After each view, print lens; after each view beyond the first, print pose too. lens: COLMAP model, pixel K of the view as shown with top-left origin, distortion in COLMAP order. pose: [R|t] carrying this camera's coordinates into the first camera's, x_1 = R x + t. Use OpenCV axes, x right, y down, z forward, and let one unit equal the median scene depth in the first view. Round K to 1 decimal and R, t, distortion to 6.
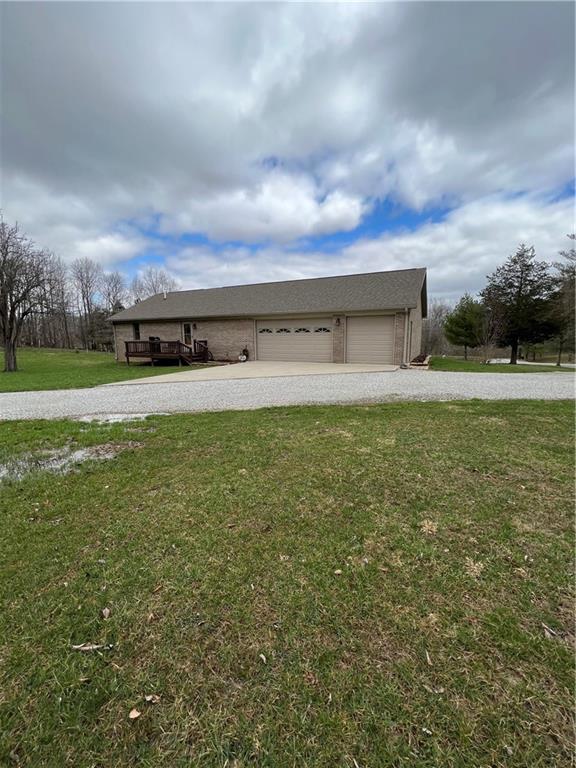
lens RADIAL K [[308.0, 0, 283.3], [0, 308.0, 389.1], [0, 0, 1]] dist [0.000176, -0.000084]
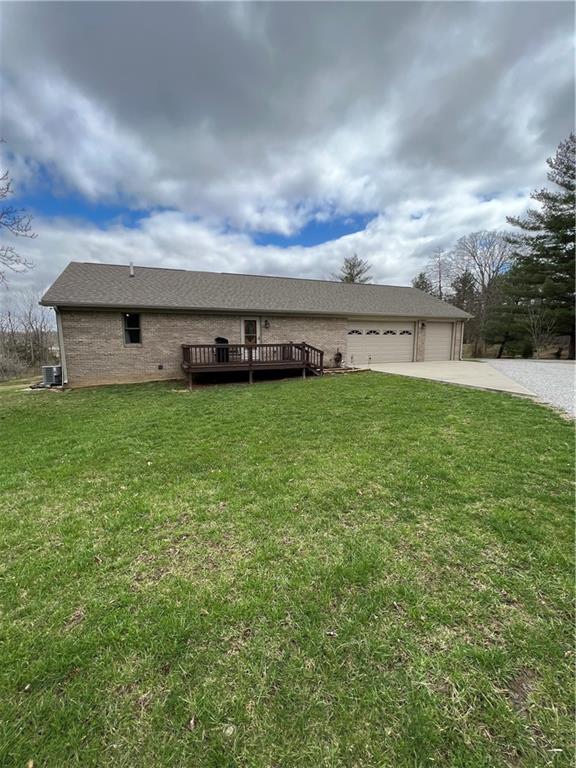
lens RADIAL K [[308.0, 0, 288.5], [0, 308.0, 383.6], [0, 0, 1]] dist [0.000176, -0.000084]
pose [[0.661983, -0.103700, 0.742310, -0.676767], [0.123028, 0.991983, 0.028864, -0.065543], [-0.739353, 0.072218, 0.669434, 0.405217]]
